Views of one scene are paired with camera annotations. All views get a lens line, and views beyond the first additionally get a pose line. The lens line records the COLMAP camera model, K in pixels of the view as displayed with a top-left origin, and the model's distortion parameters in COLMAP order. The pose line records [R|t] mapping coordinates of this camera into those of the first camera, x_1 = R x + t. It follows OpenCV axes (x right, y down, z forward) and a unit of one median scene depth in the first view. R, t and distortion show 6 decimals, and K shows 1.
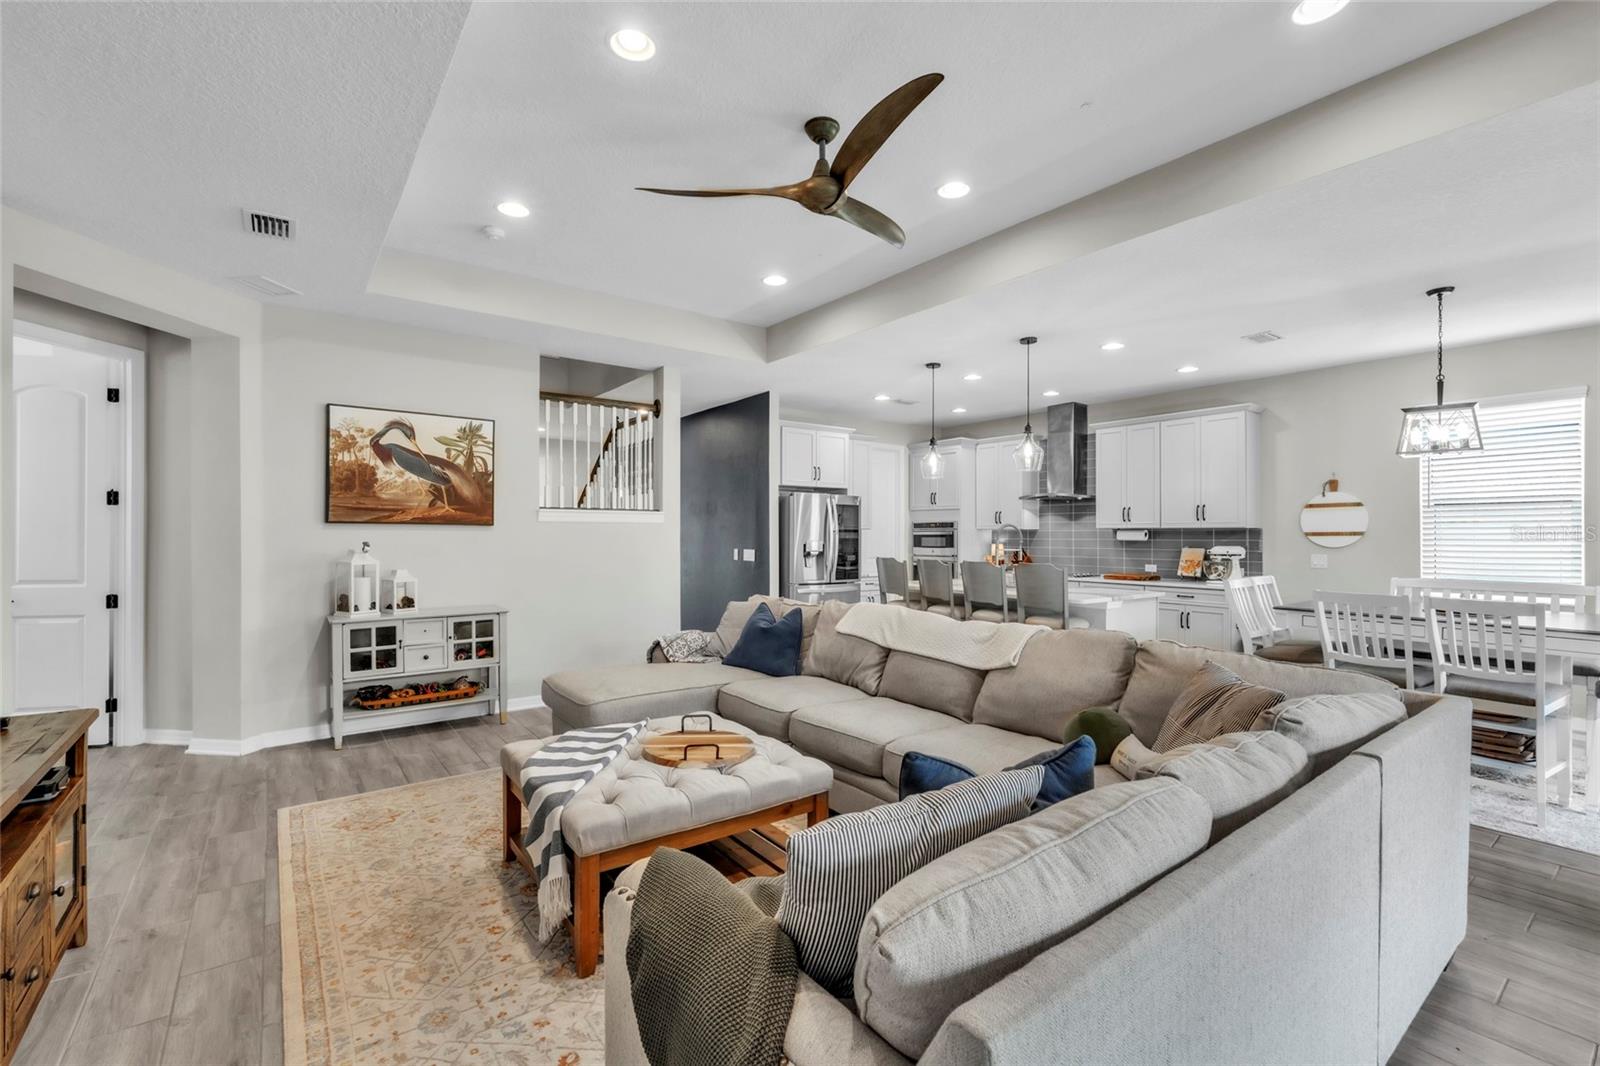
lens RADIAL K [[700.5, 0, 801.9], [0, 700.5, 533.3], [0, 0, 1]] dist [-0.002772, 0.000535]
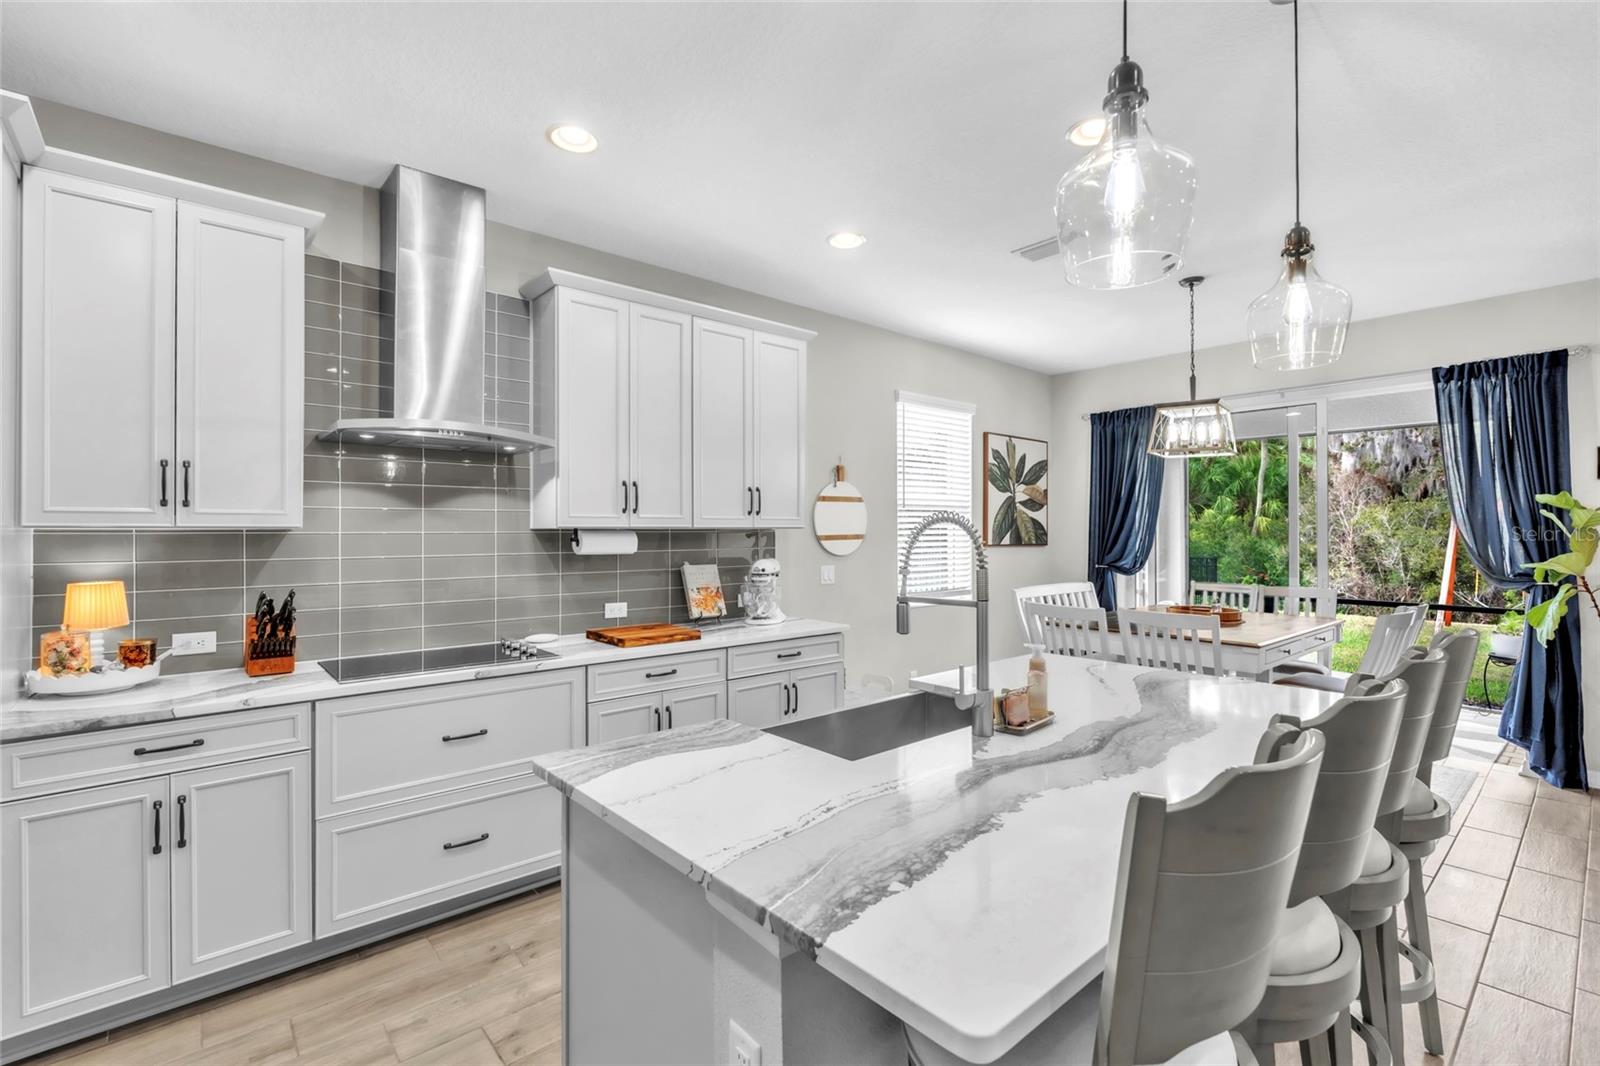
lens RADIAL K [[714.1, 0, 803.6], [0, 714.1, 526.8], [0, 0, 1]] dist [-0.000889, 0.000016]
pose [[-0.067668, 0.003735, 0.997701, -0.004589], [-0.000570, 0.999993, -0.003782, -0.006438], [-0.997708, -0.000825, -0.067665, 0.938175]]
